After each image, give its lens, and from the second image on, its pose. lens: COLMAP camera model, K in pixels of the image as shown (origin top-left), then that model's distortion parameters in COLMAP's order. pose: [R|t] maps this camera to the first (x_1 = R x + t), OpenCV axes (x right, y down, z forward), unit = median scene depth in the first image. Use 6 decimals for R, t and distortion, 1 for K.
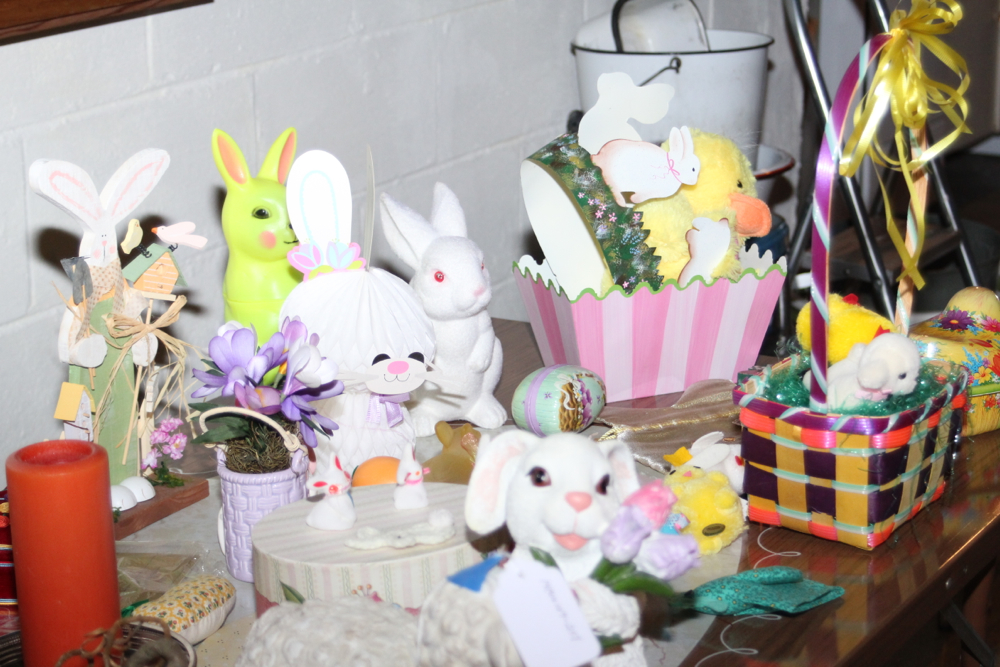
lens RADIAL K [[2295.0, 0, 498.3], [0, 2295.0, 334.6], [0, 0, 1]] dist [-0.061070, 0.000000]
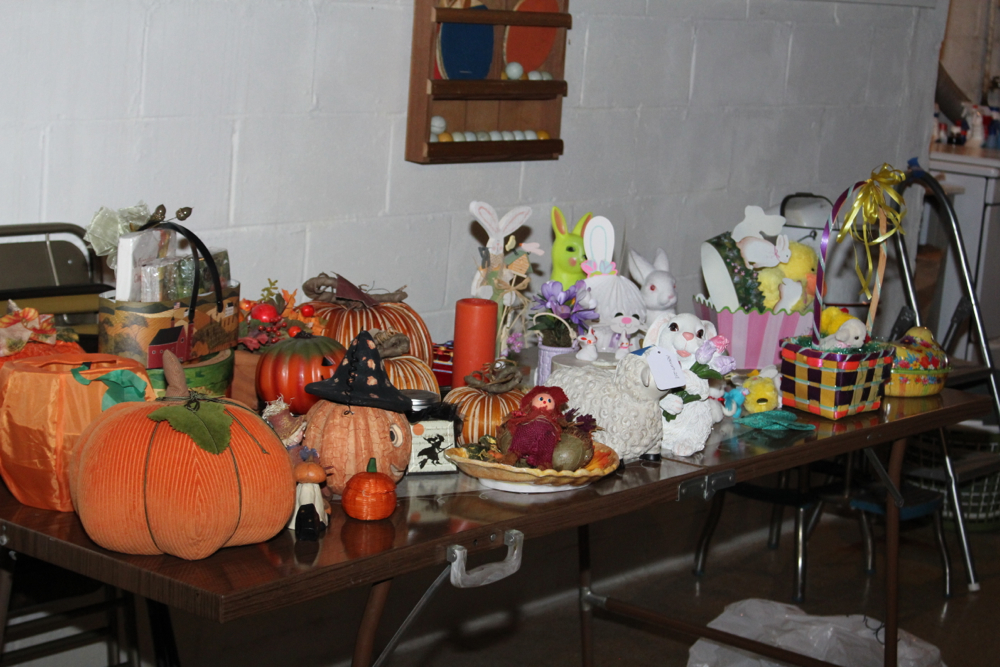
lens RADIAL K [[1999.6, 0, 499.2], [0, 1999.6, 332.0], [0, 0, 1]] dist [-0.054217, 0.000000]
pose [[0.984198, 0.111480, -0.137573, 0.096008], [-0.126583, 0.986233, -0.106398, 0.237511], [0.123818, 0.122131, 0.984760, -0.831498]]
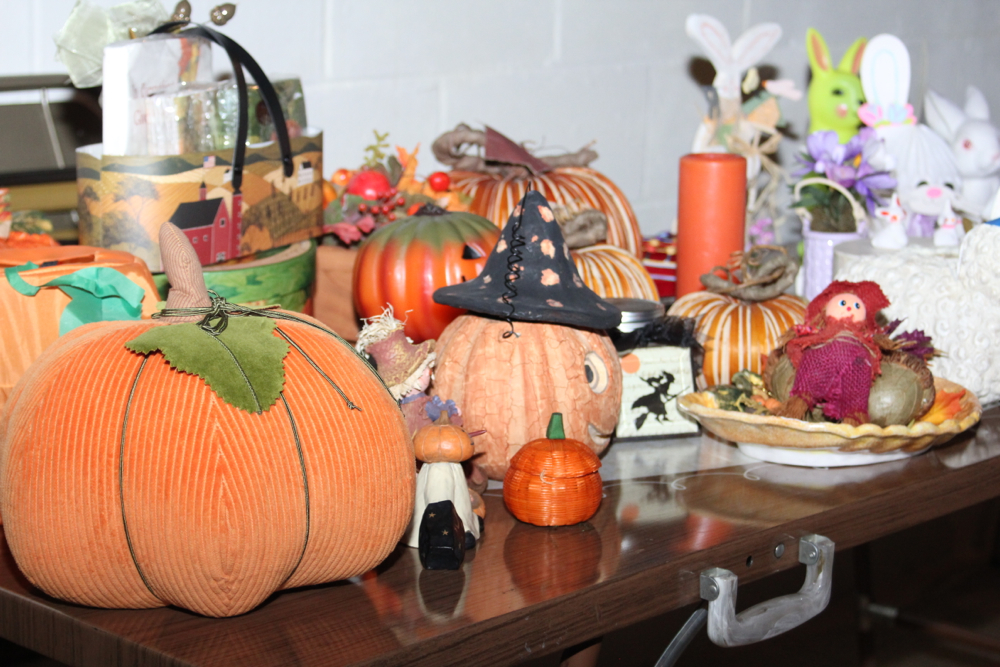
lens RADIAL K [[2127.2, 0, 499.2], [0, 2127.2, 335.2], [0, 0, 1]] dist [-0.014480, 0.000000]
pose [[0.973330, 0.082085, -0.214221, -0.018018], [-0.100140, 0.992156, -0.074820, 0.221259], [0.206399, 0.094276, 0.973915, -0.280184]]
